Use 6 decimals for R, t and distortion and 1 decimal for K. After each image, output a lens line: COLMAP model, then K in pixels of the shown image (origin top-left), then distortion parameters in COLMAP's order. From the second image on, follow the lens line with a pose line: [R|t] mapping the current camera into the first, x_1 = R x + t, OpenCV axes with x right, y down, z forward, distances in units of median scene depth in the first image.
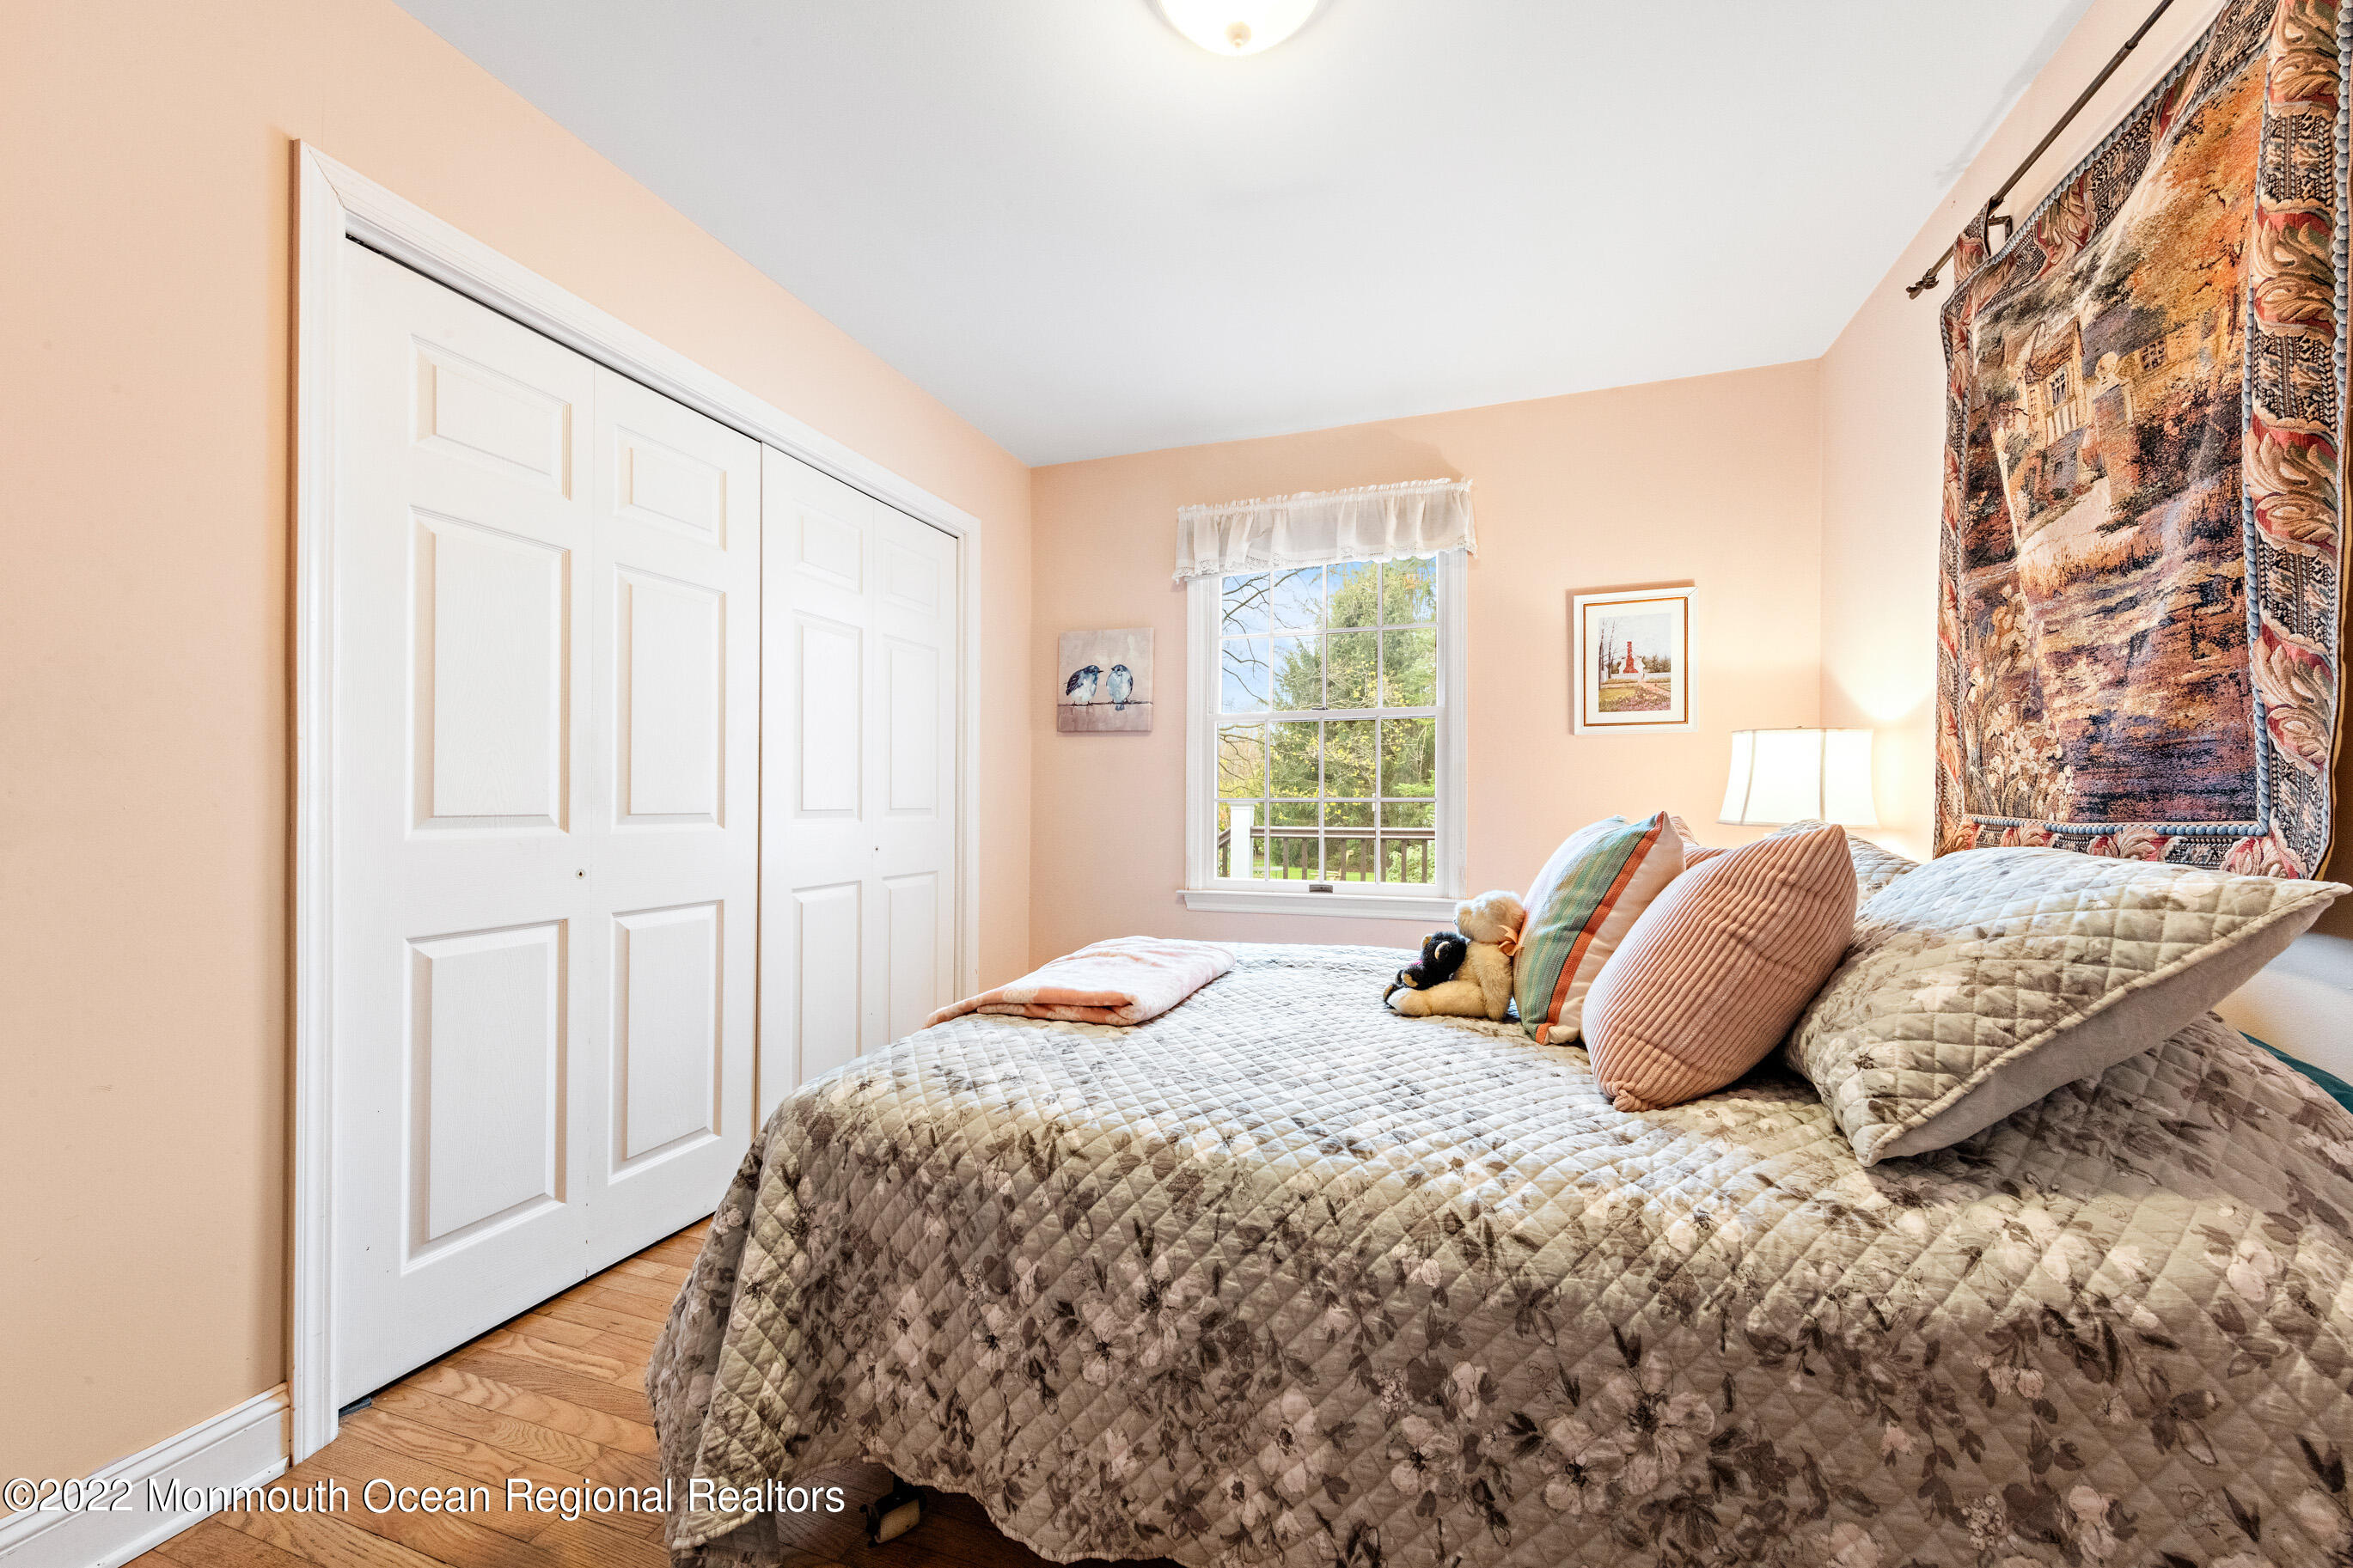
lens RADIAL K [[864.7, 0, 1177.4], [0, 864.7, 800.1], [0, 0, 1]] dist [0.003709, 0.000027]
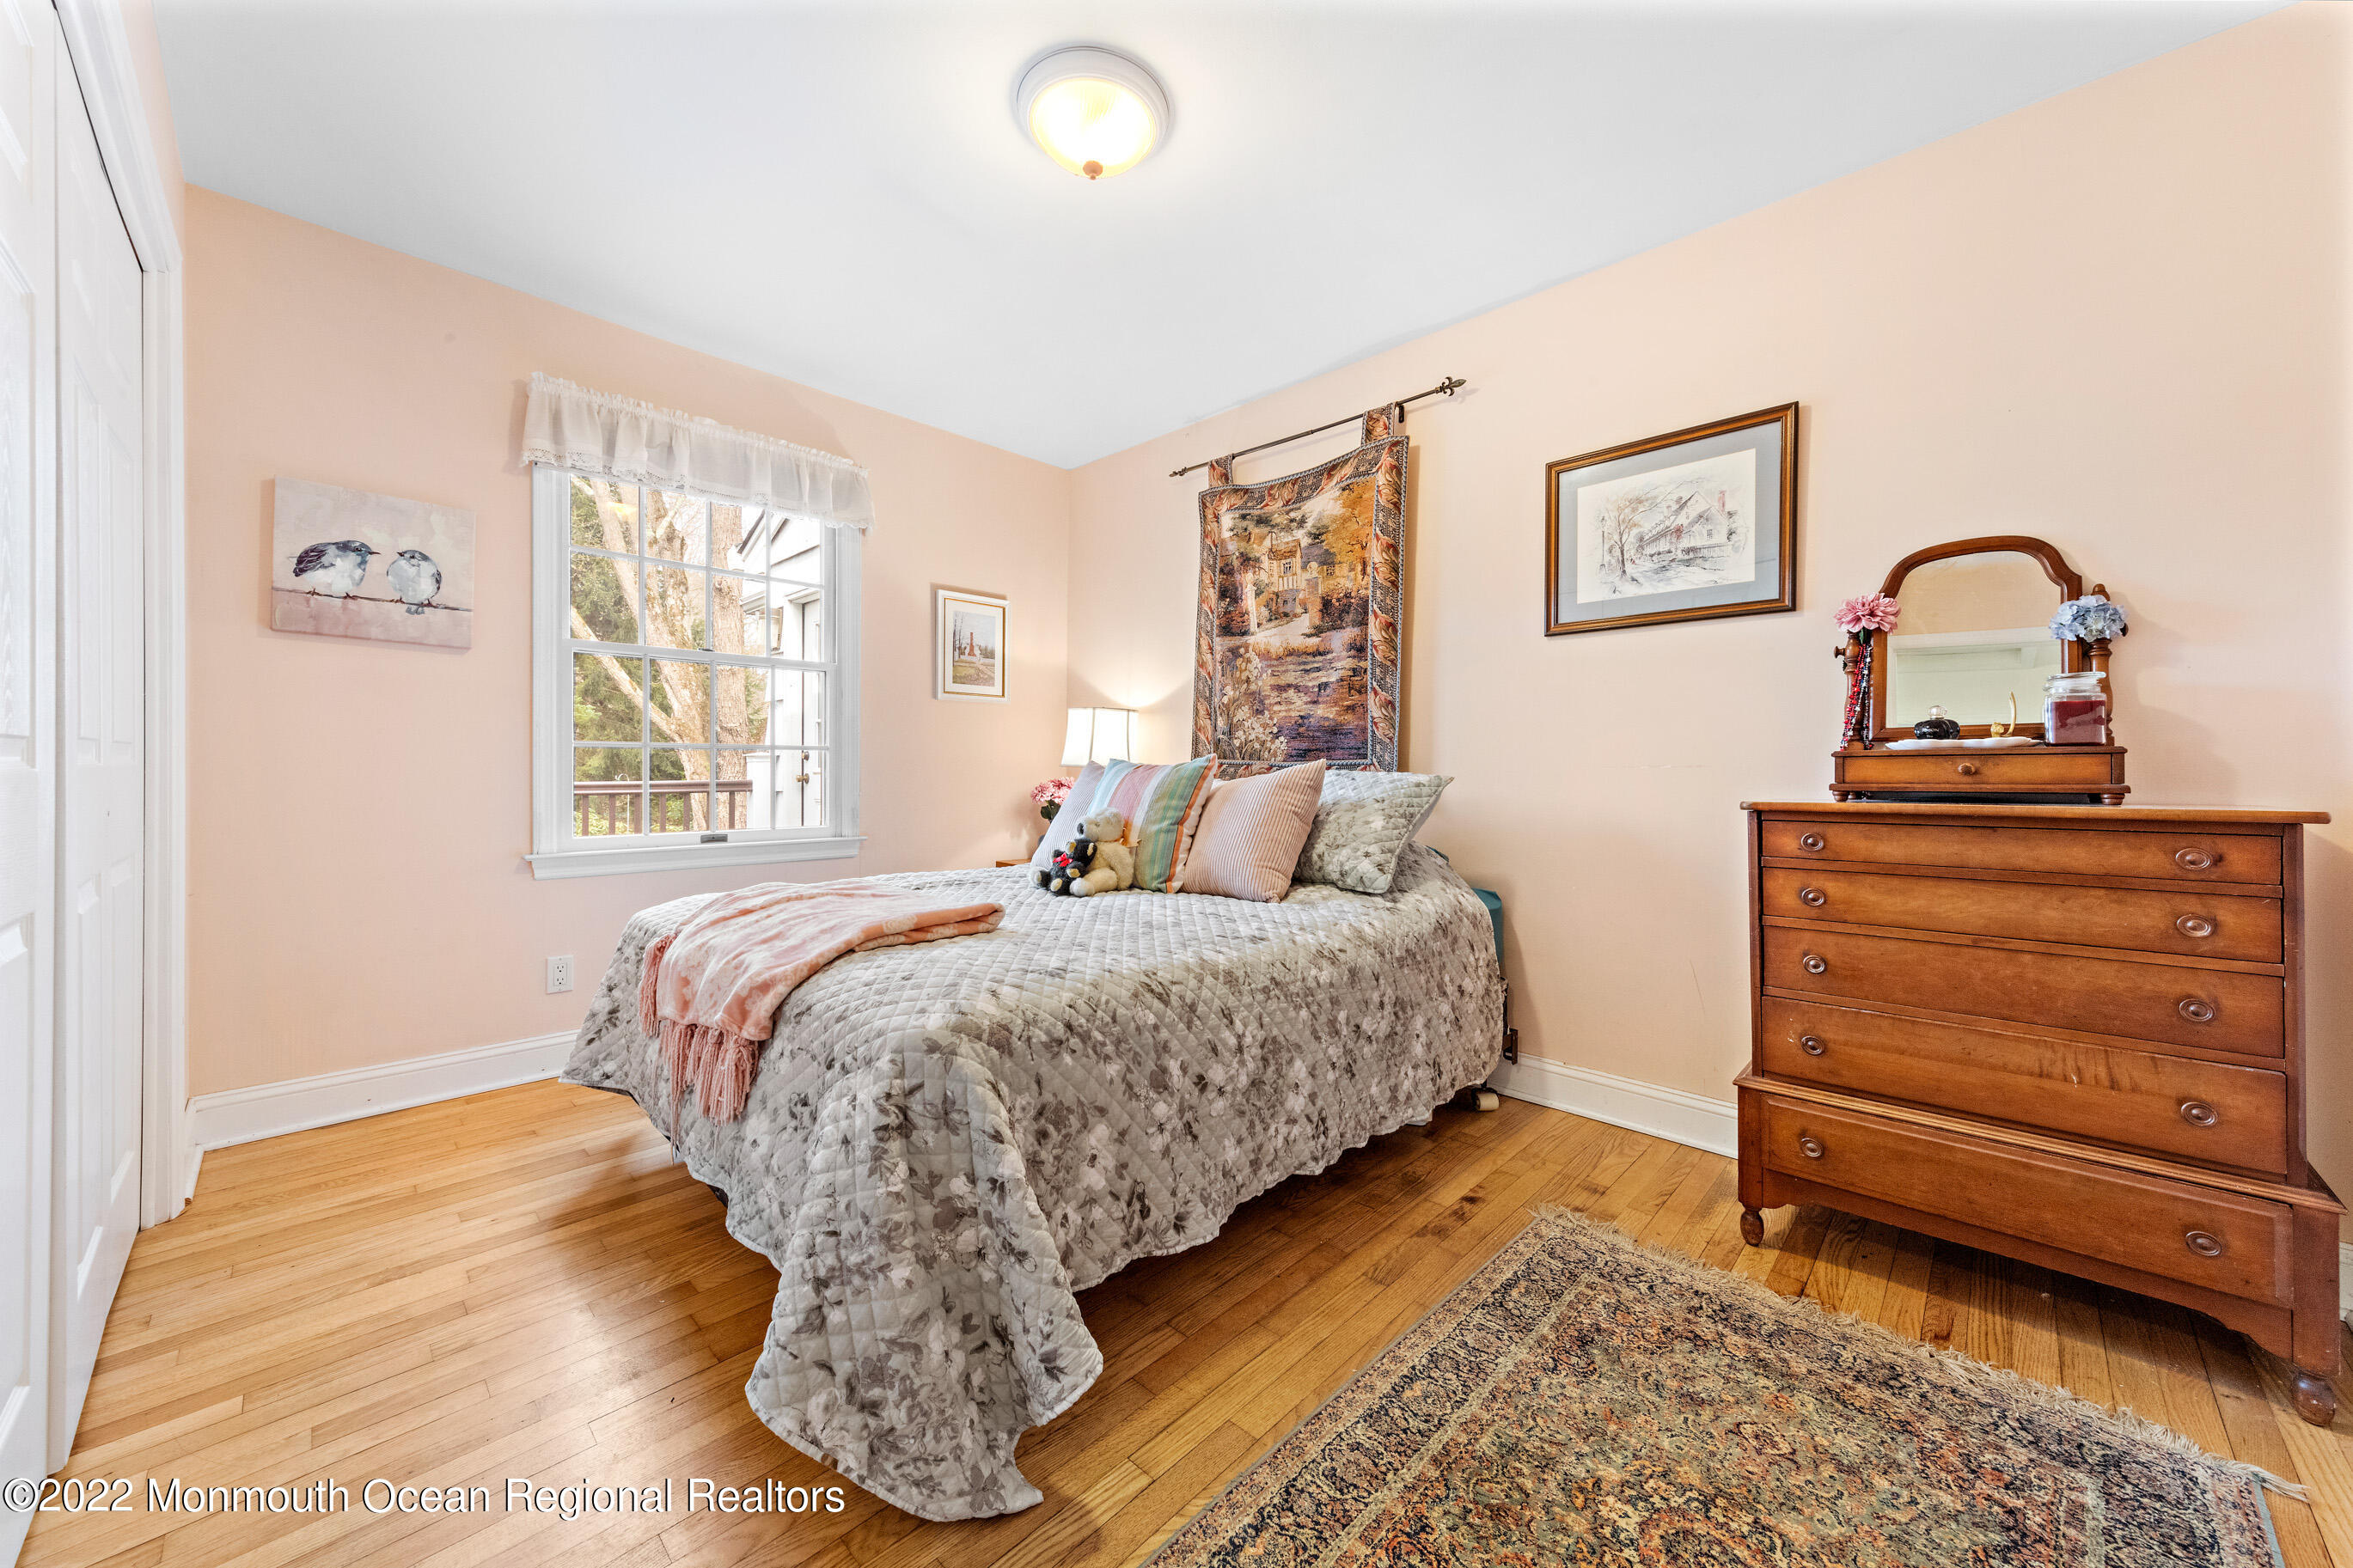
lens RADIAL K [[864.7, 0, 1169.3], [0, 864.7, 771.5], [0, 0, 1]] dist [0.003709, 0.000027]
pose [[0.428332, -0.001310, 0.903620, -1.311025], [-0.009863, 0.999933, 0.006125, 0.046666], [-0.903567, -0.011536, 0.428290, 0.368302]]
